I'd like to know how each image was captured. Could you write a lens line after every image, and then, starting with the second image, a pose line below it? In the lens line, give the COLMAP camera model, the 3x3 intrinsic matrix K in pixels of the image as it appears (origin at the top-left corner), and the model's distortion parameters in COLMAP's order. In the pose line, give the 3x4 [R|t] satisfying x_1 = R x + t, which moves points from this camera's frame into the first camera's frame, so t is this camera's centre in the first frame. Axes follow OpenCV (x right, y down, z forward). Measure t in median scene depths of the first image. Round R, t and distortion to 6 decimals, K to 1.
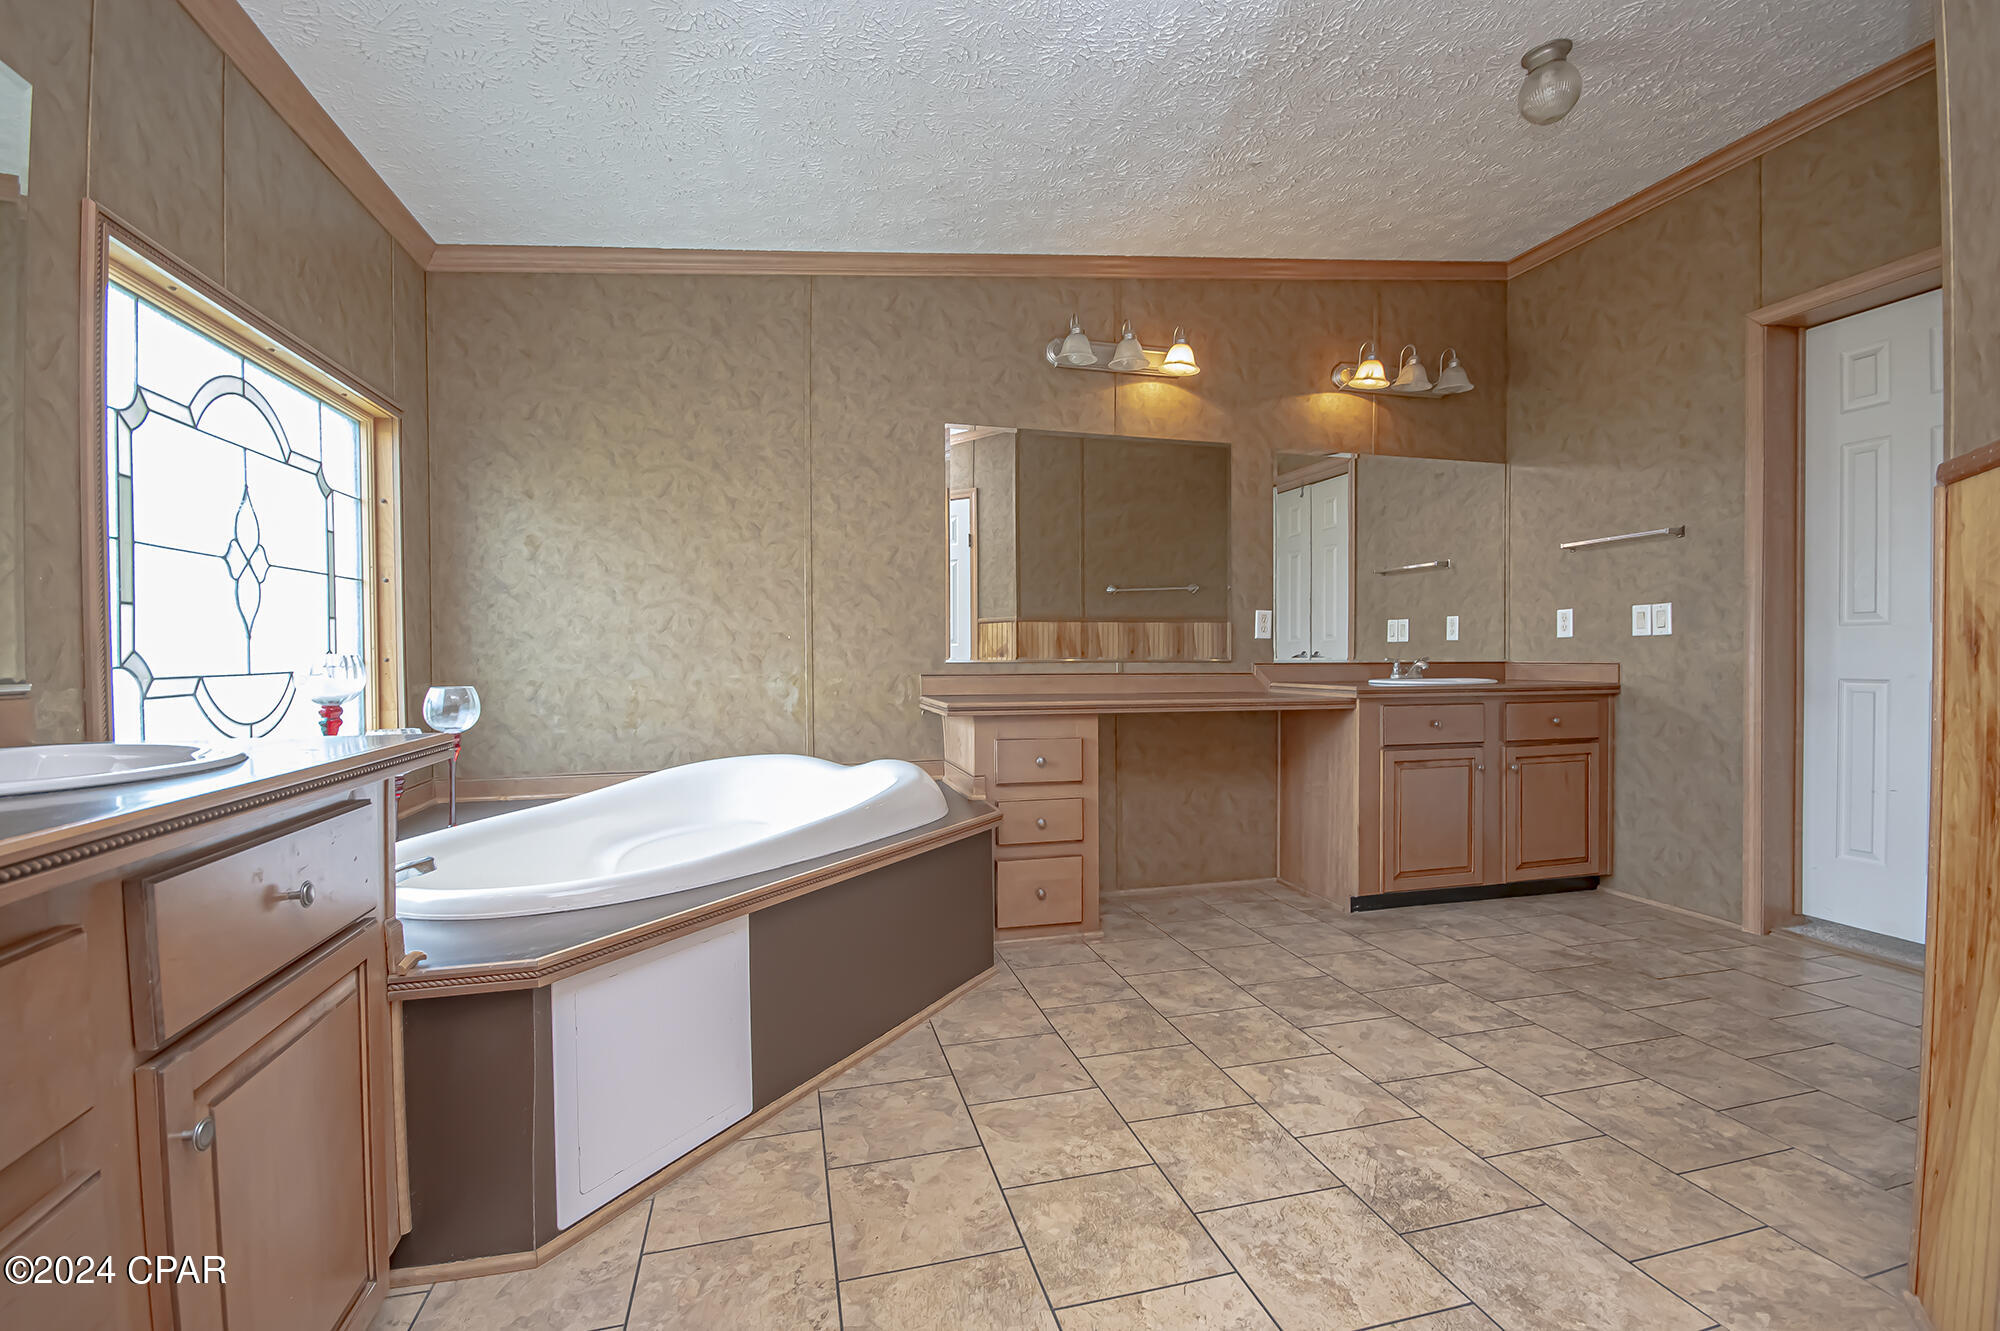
lens RADIAL K [[876.7, 0, 1012.4], [0, 876.7, 660.4], [0, 0, 1]] dist [0.008209, -0.009551]
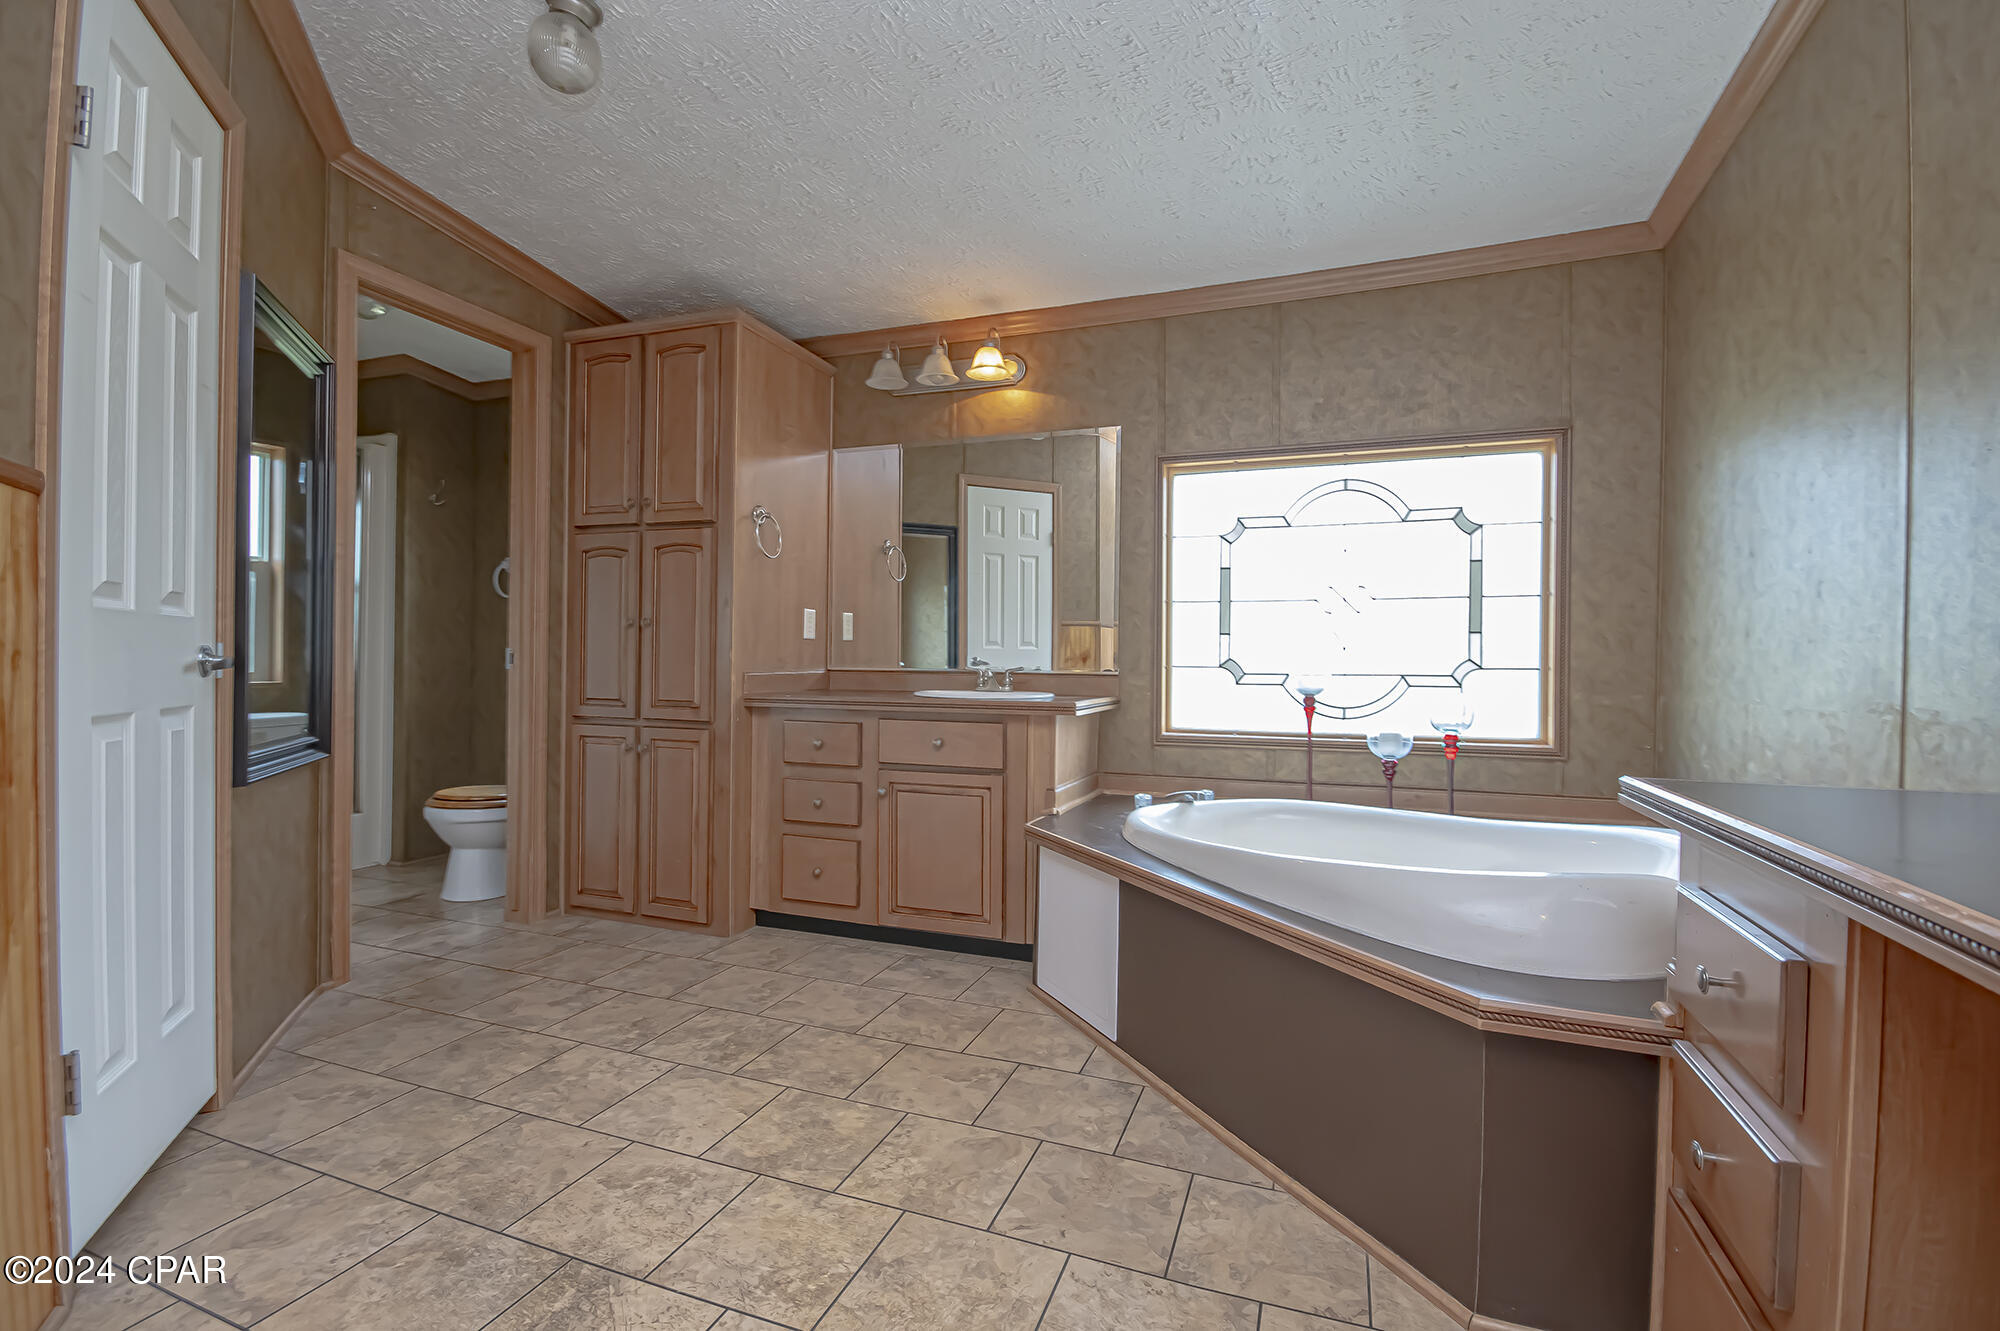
lens RADIAL K [[876.7, 0, 1001.1], [0, 876.7, 665.8], [0, 0, 1]] dist [0.008209, -0.009551]
pose [[-0.587630, 0.005224, -0.809113, 0.862153], [-0.011468, 0.999825, 0.014784, -0.018315], [0.809049, 0.017966, -0.587467, 1.772564]]
